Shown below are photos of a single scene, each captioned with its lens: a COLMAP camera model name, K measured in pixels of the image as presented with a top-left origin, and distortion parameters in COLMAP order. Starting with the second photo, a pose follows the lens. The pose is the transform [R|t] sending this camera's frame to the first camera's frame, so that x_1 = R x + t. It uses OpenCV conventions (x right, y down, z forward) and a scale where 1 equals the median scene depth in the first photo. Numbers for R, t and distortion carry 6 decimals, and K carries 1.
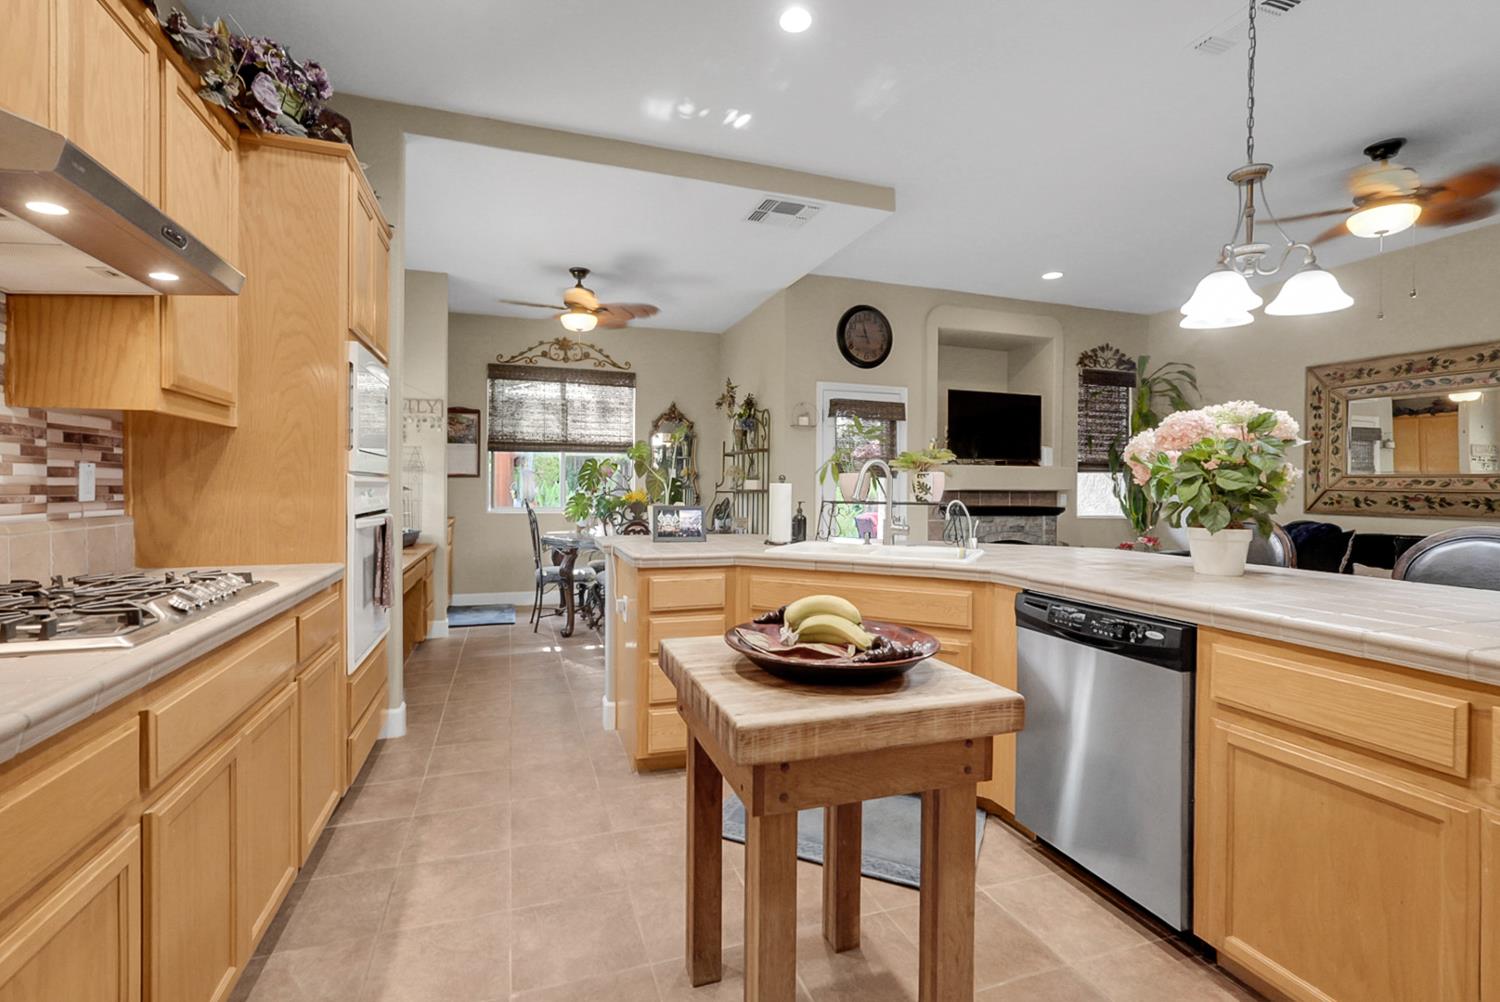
lens RADIAL K [[648.3, 0, 753.9], [0, 648.3, 498.5], [0, 0, 1]] dist [-0.018231, 0.009612]
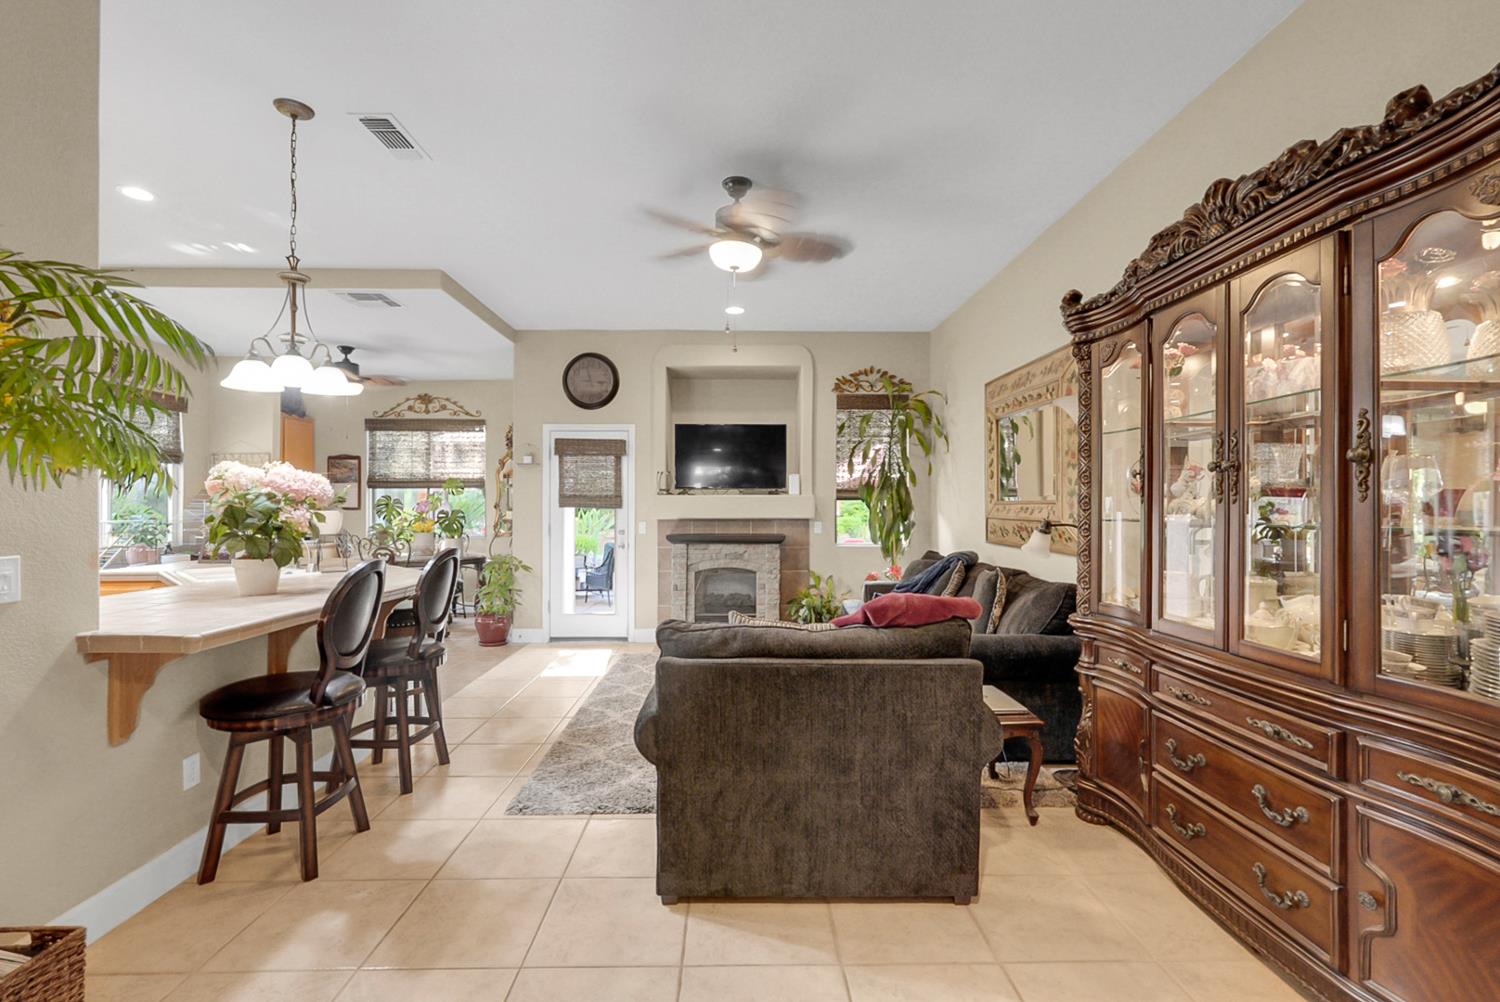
lens RADIAL K [[648.3, 0, 753.9], [0, 648.3, 498.5], [0, 0, 1]] dist [-0.018231, 0.009612]
pose [[0.958949, -0.013273, -0.283269, 0.661142], [0.003712, 0.999406, -0.034263, -0.008829], [0.283555, 0.031805, 0.958428, 0.020465]]
